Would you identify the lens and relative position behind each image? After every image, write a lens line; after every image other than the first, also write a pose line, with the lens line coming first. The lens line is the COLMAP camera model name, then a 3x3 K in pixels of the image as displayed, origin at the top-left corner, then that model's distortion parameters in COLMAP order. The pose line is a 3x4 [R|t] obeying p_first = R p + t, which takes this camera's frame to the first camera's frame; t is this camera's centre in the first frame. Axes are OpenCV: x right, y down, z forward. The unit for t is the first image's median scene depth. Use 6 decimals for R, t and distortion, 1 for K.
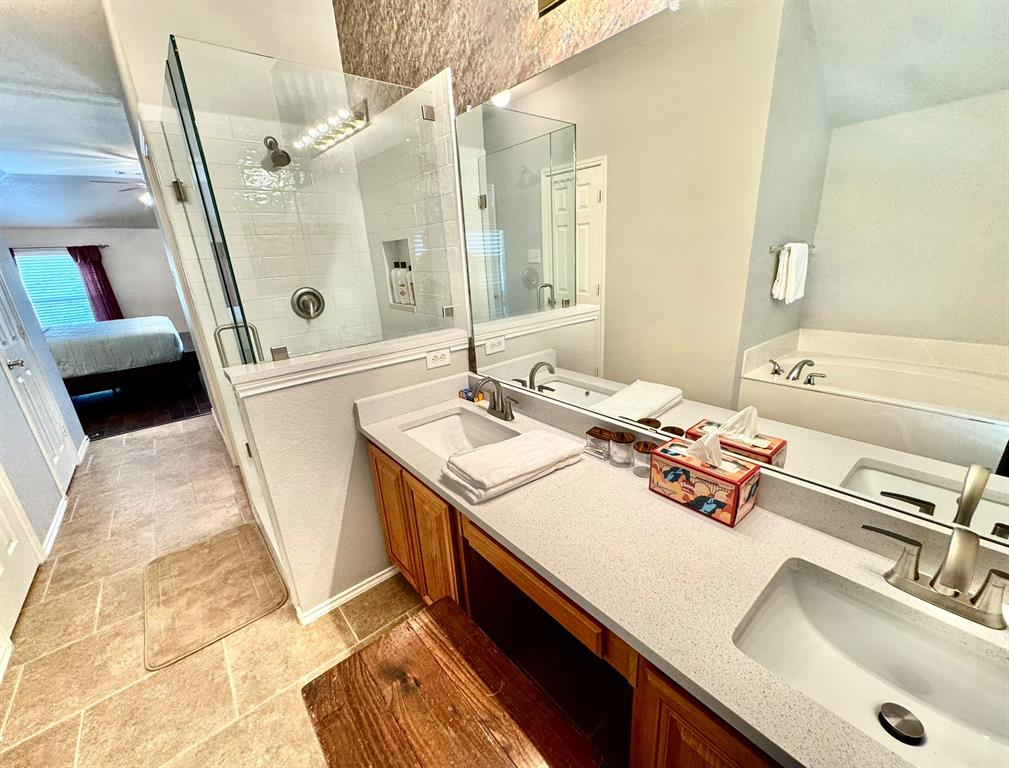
lens RADIAL K [[410.6, 0, 504.5], [0, 410.6, 384.0], [0, 0, 1]] dist [0.001525, 0.000248]
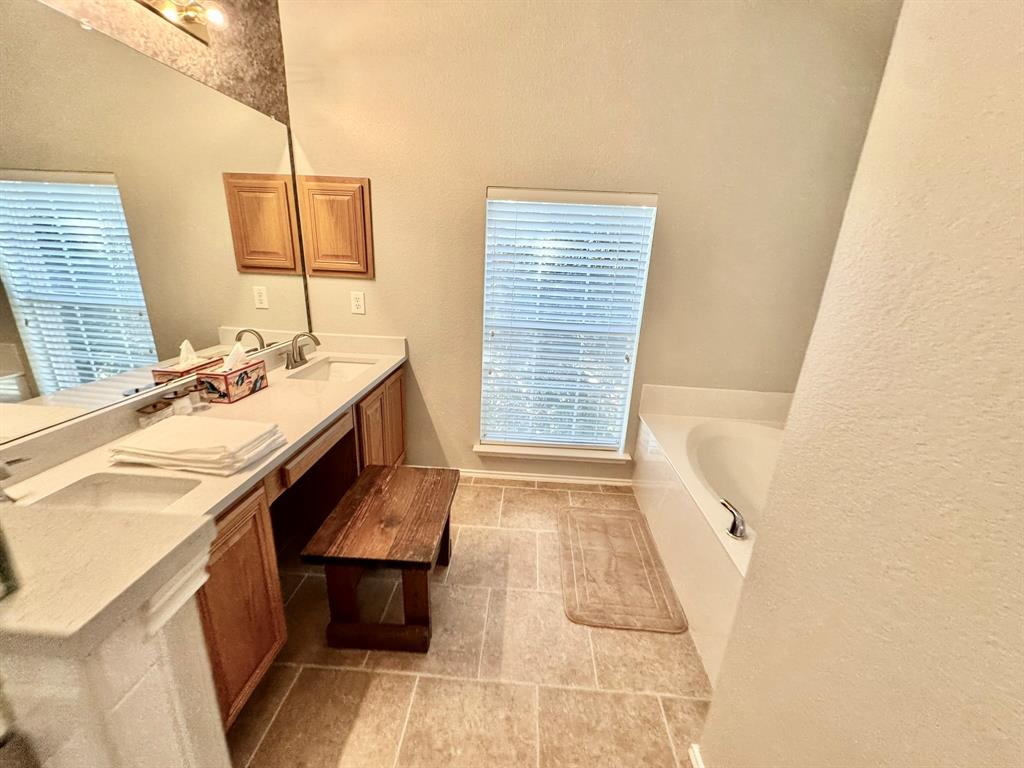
lens RADIAL K [[410.9, 0, 512.0], [0, 410.9, 384.0], [0, 0, 1]] dist [-0.002052, -0.000041]
pose [[-0.733804, -0.197407, 0.650047, -1.330763], [0.197254, 0.853719, 0.481928, -0.302493], [-0.650094, 0.481866, -0.587523, 1.273329]]
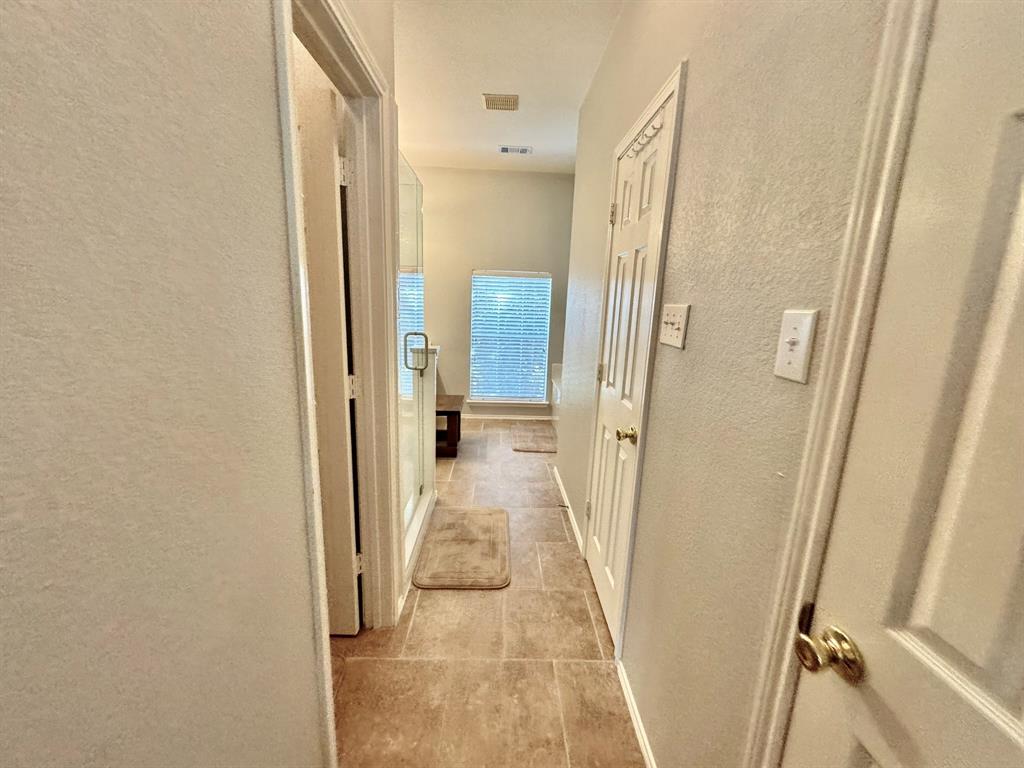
lens RADIAL K [[410.9, 0, 512.0], [0, 410.9, 384.0], [0, 0, 1]] dist [-0.002052, -0.000041]
pose [[-0.785155, -0.100803, 0.611041, -2.459401], [0.194180, 0.896838, 0.397461, -0.635026], [-0.588070, 0.430720, -0.684583, 2.515352]]
